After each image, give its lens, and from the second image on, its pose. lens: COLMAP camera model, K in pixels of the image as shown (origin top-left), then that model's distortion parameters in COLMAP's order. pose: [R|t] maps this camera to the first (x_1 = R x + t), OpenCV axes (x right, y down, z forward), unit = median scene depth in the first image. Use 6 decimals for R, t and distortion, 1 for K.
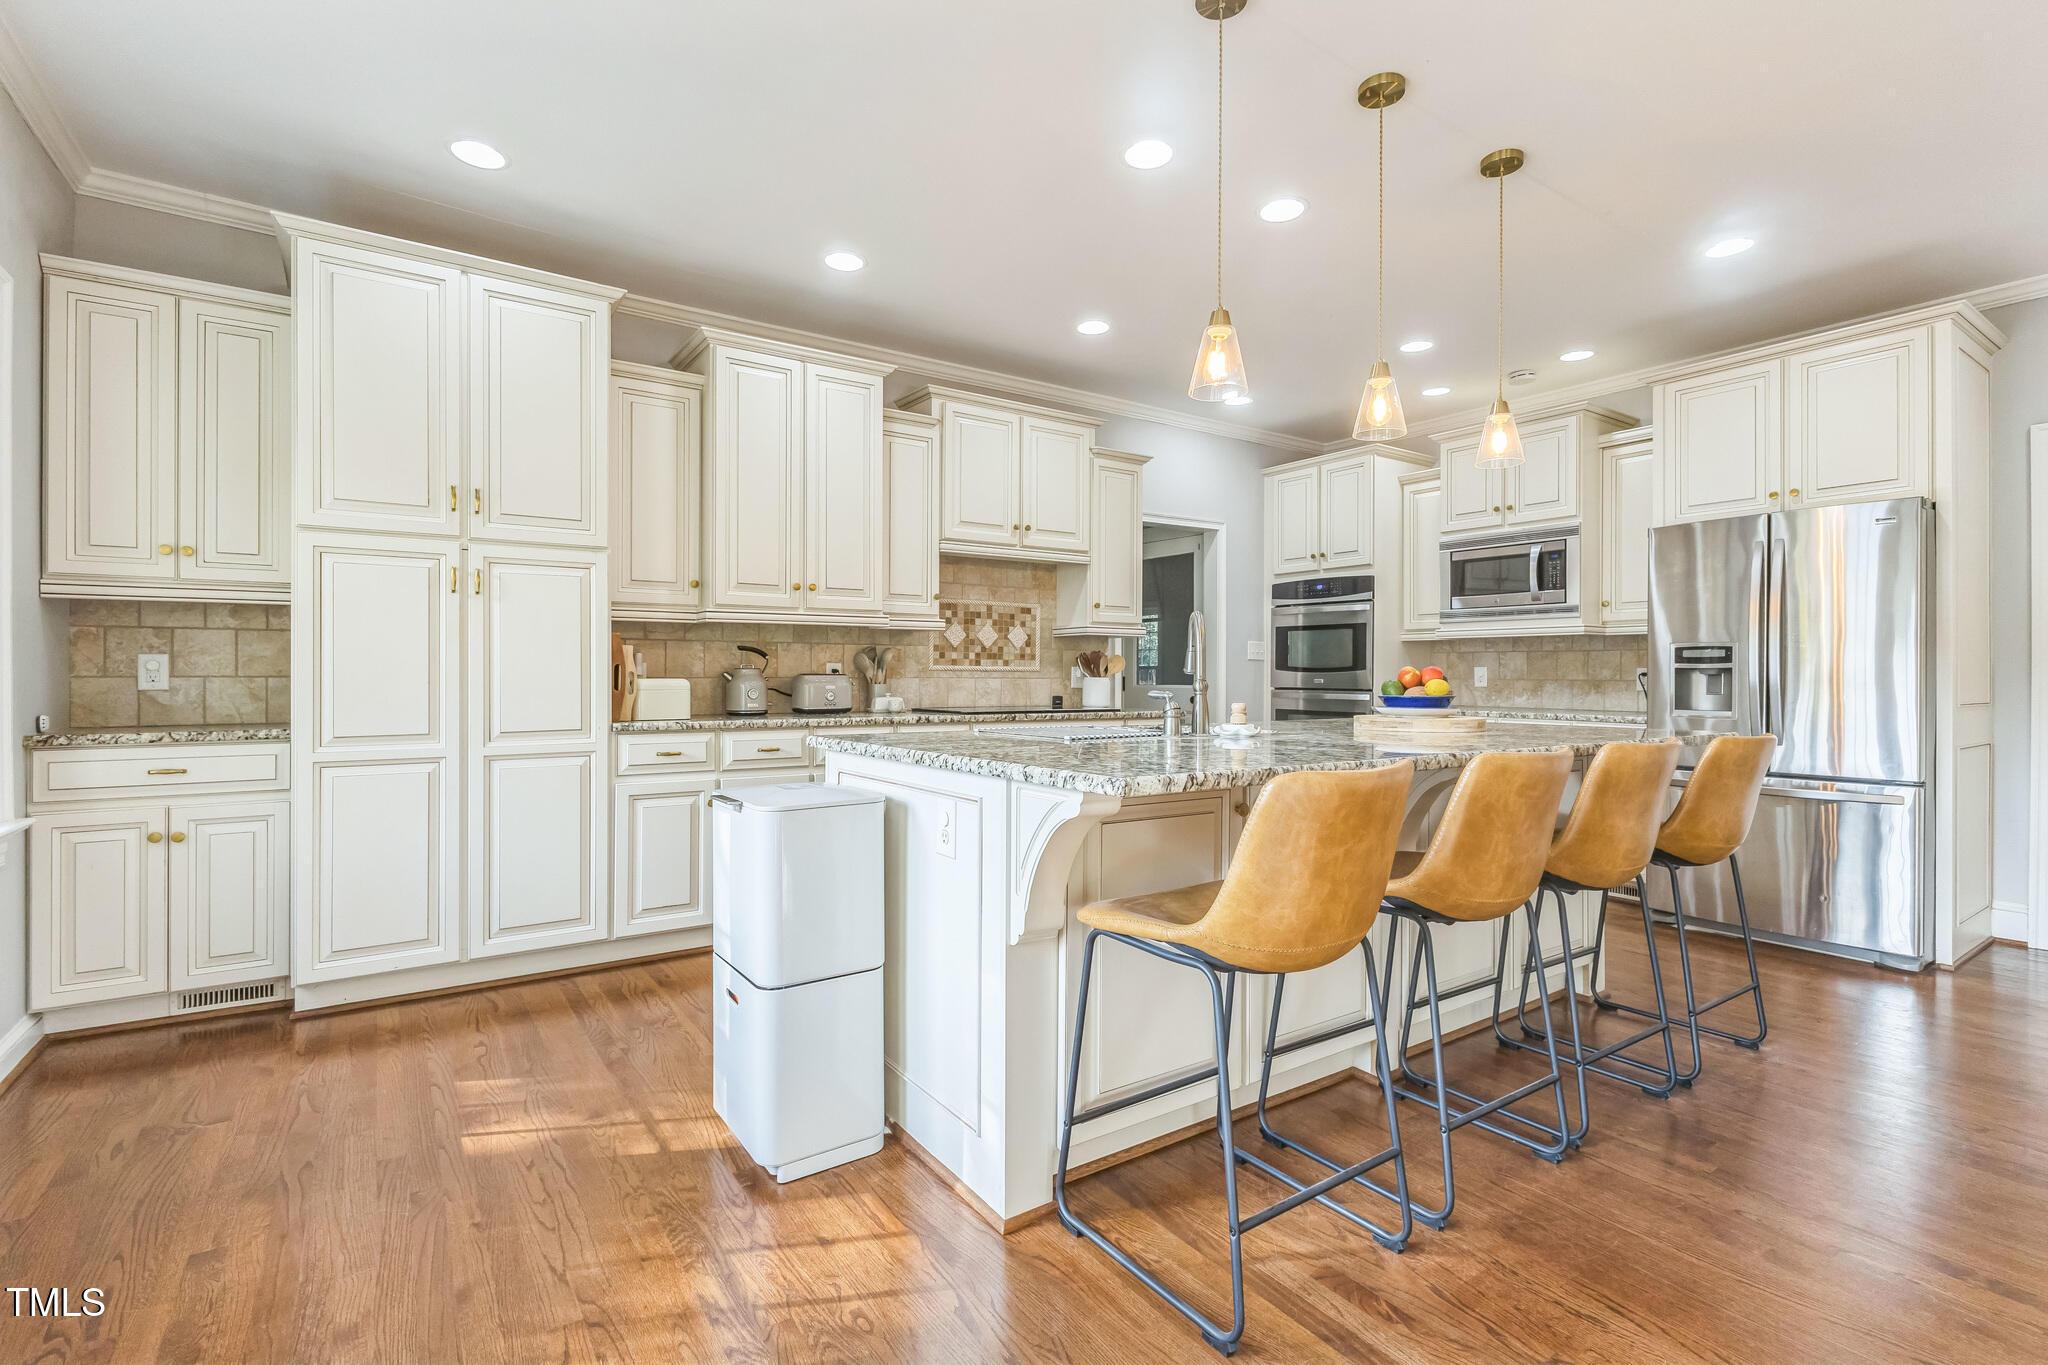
lens RADIAL K [[935.7, 0, 1025.4], [0, 935.7, 678.9], [0, 0, 1]] dist [0.003545, -0.000001]
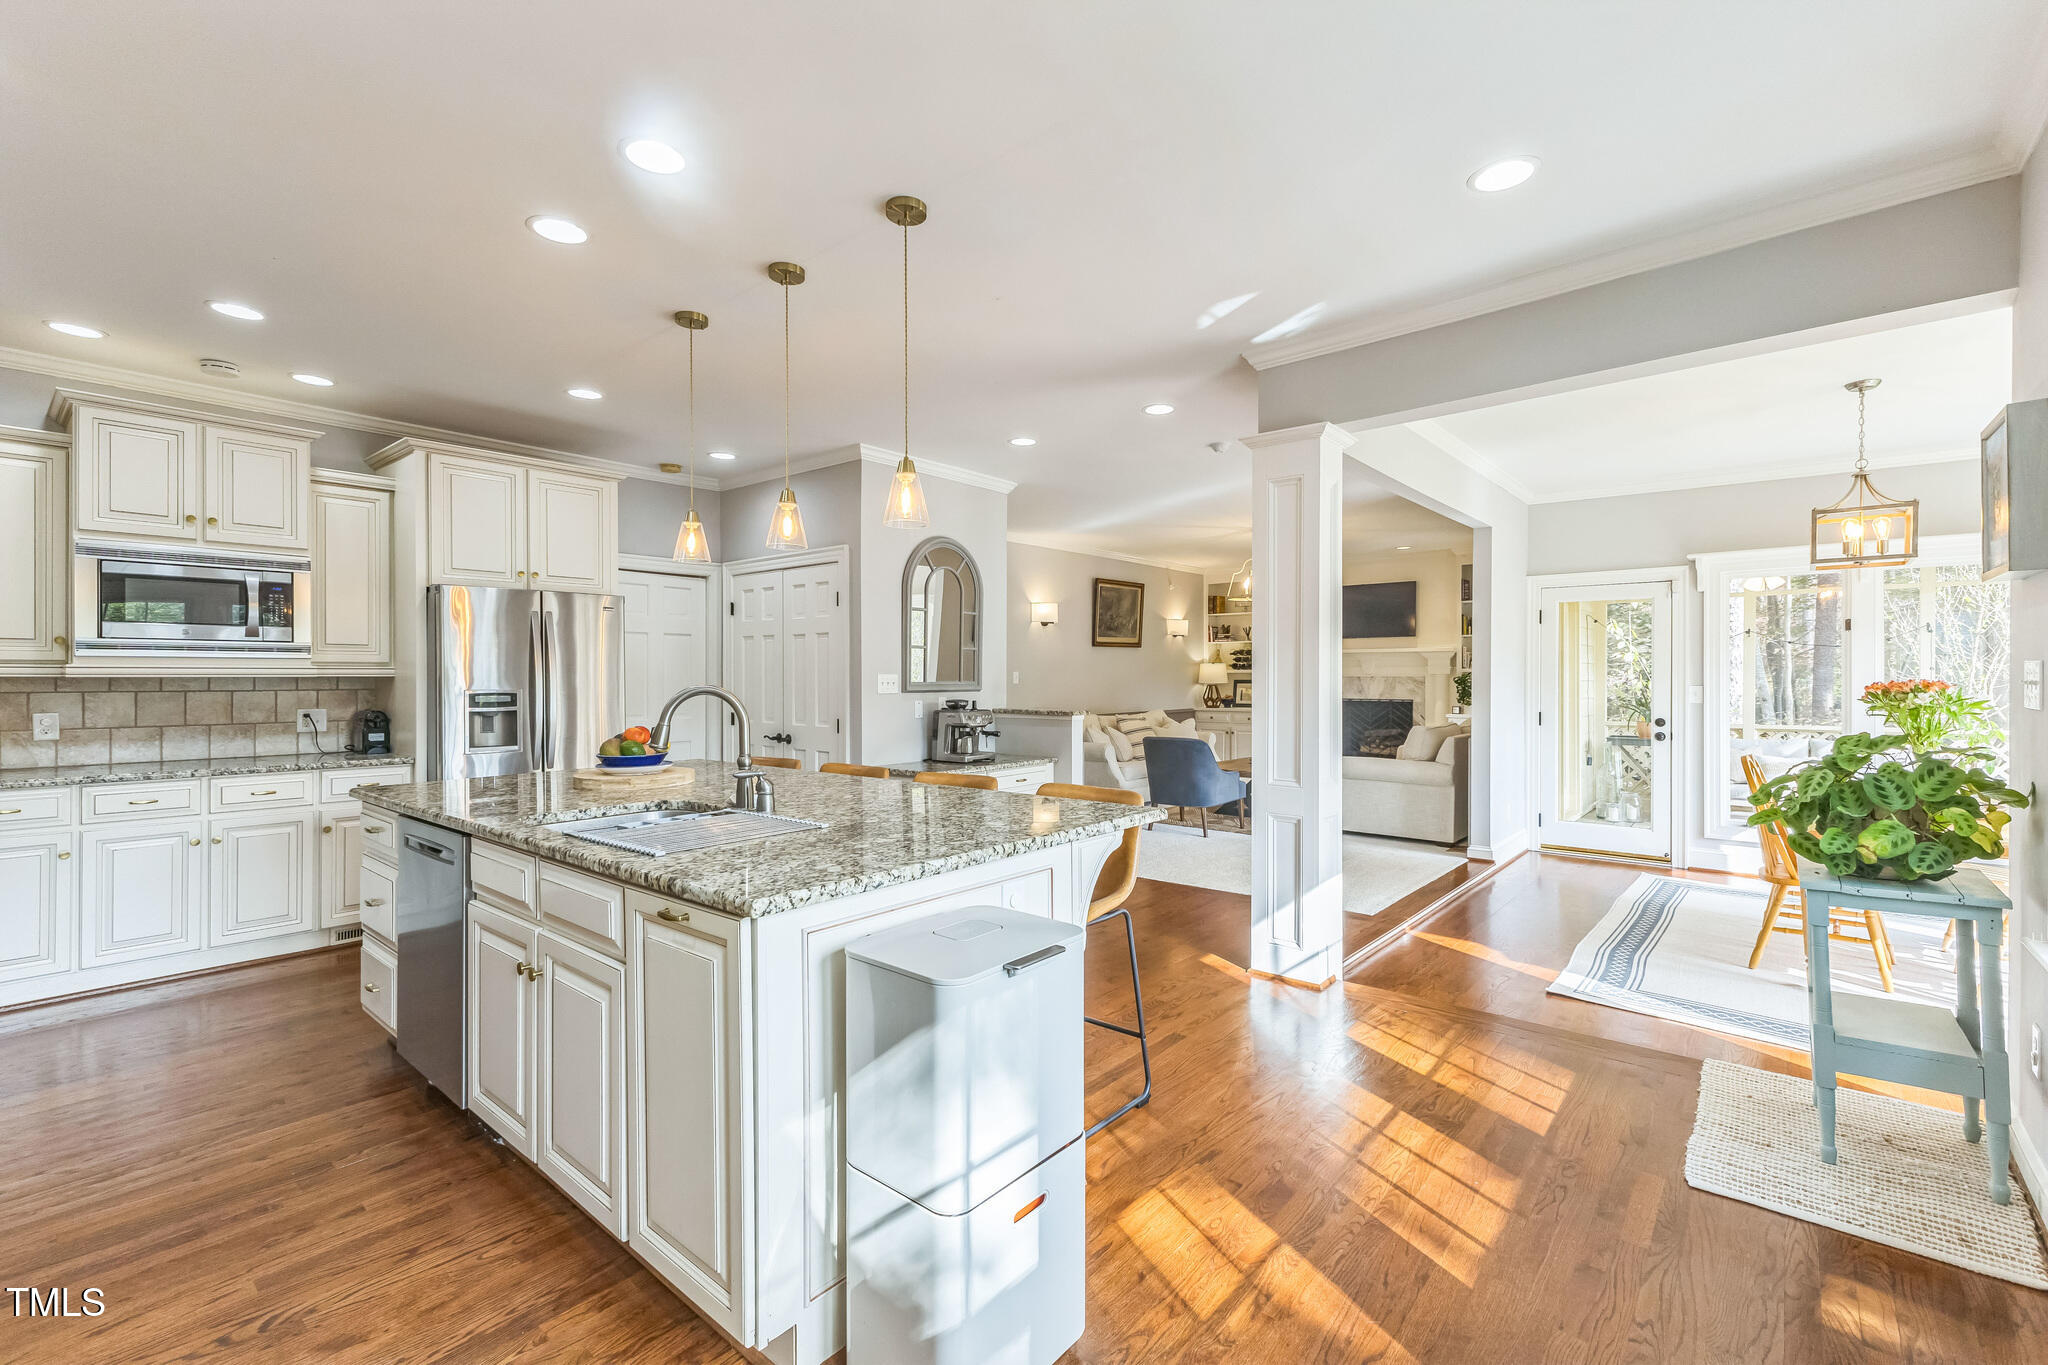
lens RADIAL K [[882.4, 0, 1027.1], [0, 882.4, 677.4], [0, 0, 1]] dist [0.013117, -0.003238]
pose [[-0.262595, -0.004729, 0.964894, -0.499399], [0.005463, 0.999965, 0.006388, -0.053469], [-0.964891, 0.006949, -0.262560, 0.591592]]
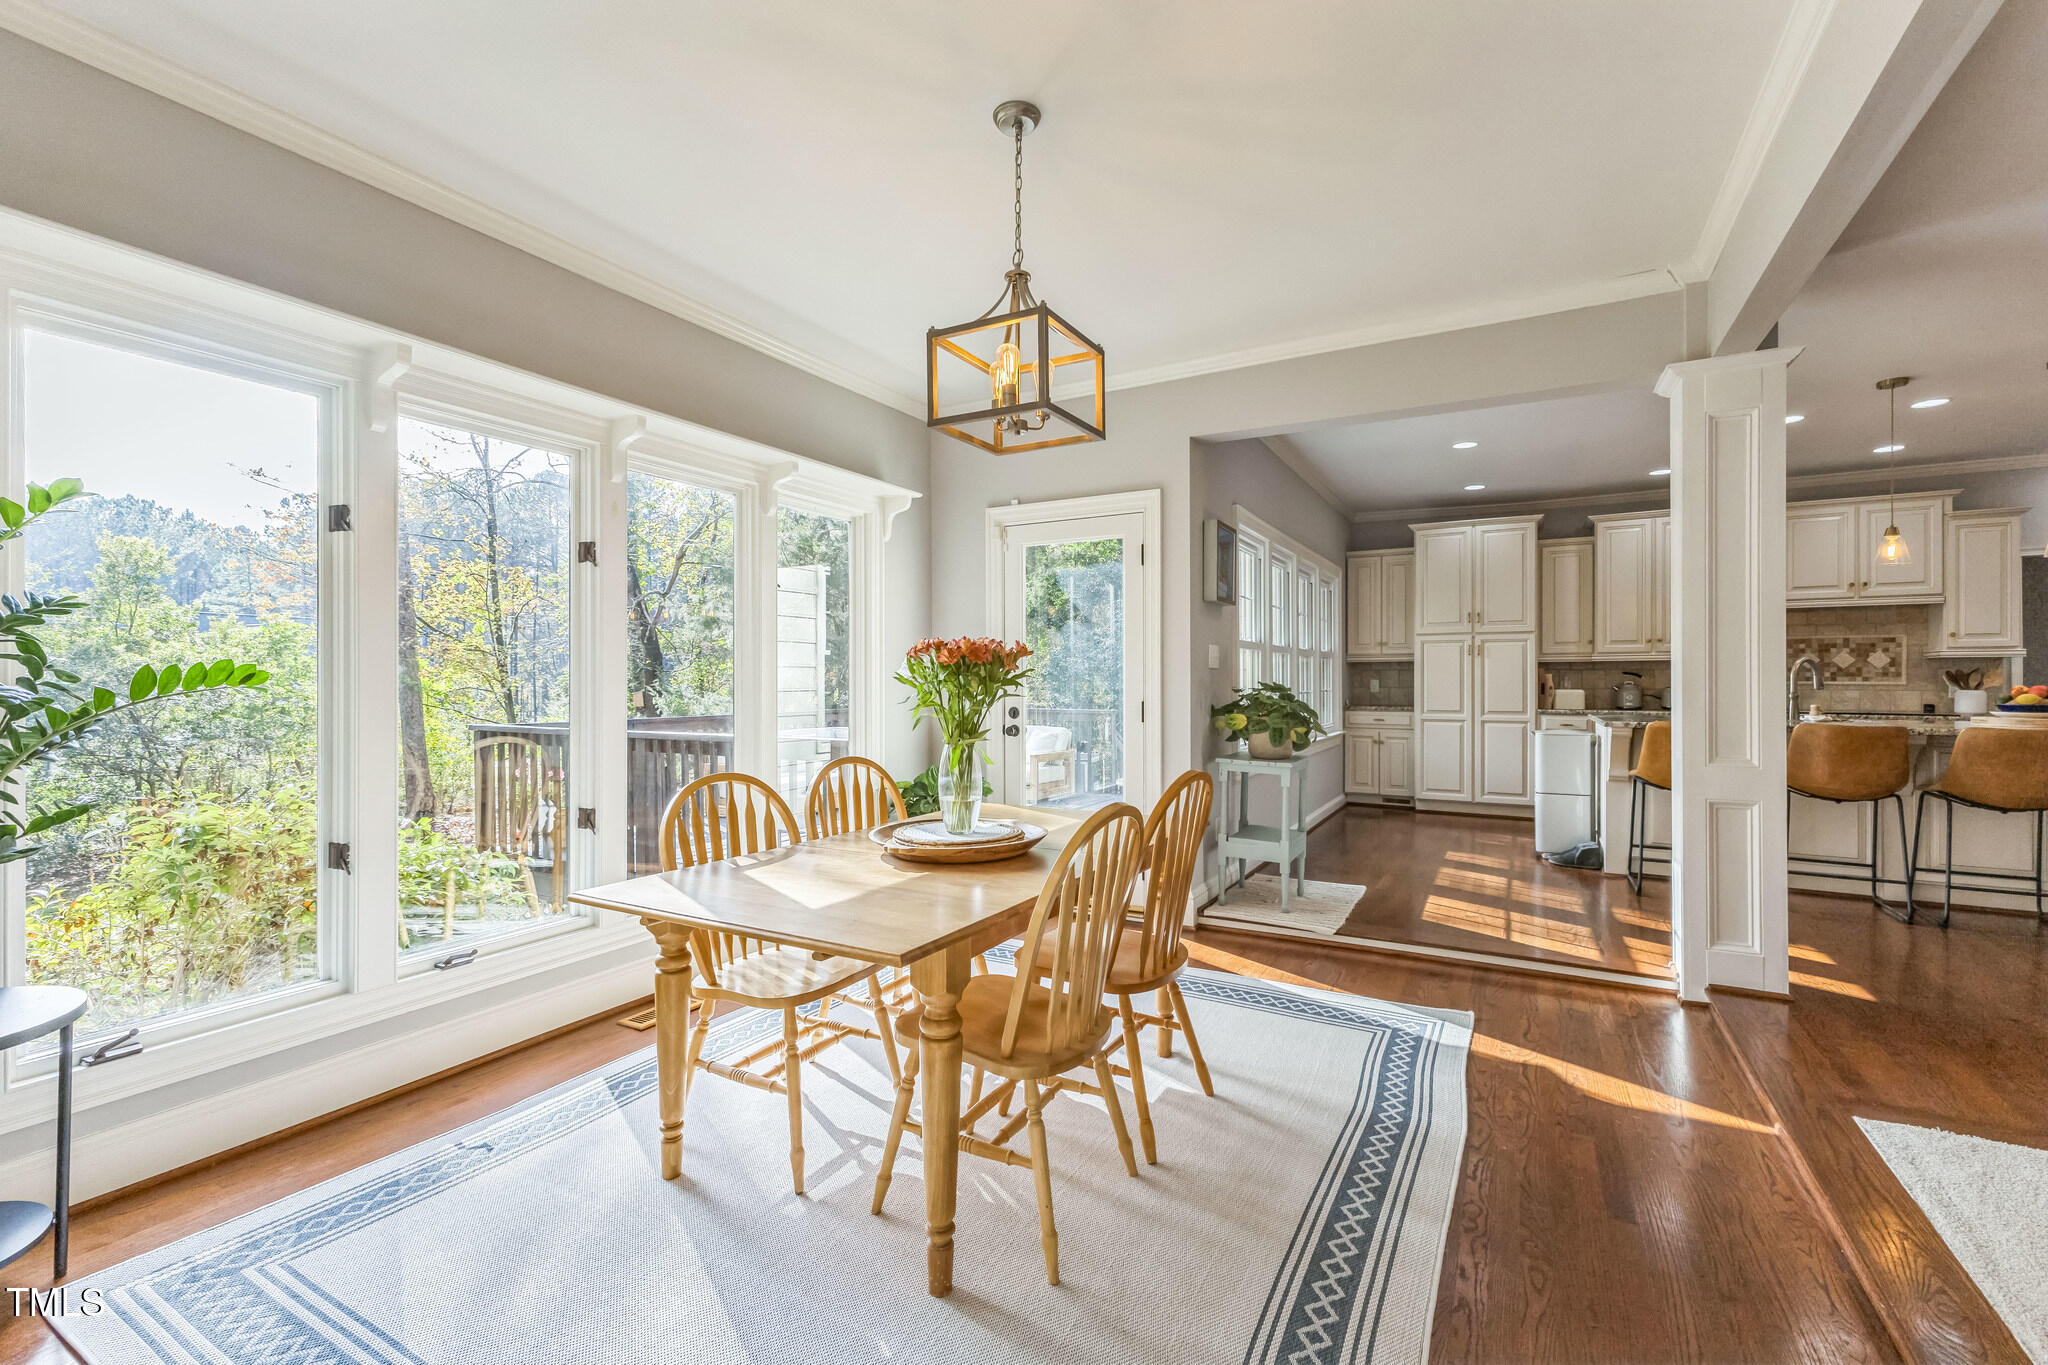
lens RADIAL K [[882.4, 0, 1027.1], [0, 882.4, 677.4], [0, 0, 1]] dist [0.013117, -0.003238]
pose [[0.442363, -0.005431, -0.896820, 0.716646], [-0.002557, 0.999970, -0.007317, -0.008112], [0.896832, 0.005530, 0.442336, -0.803565]]
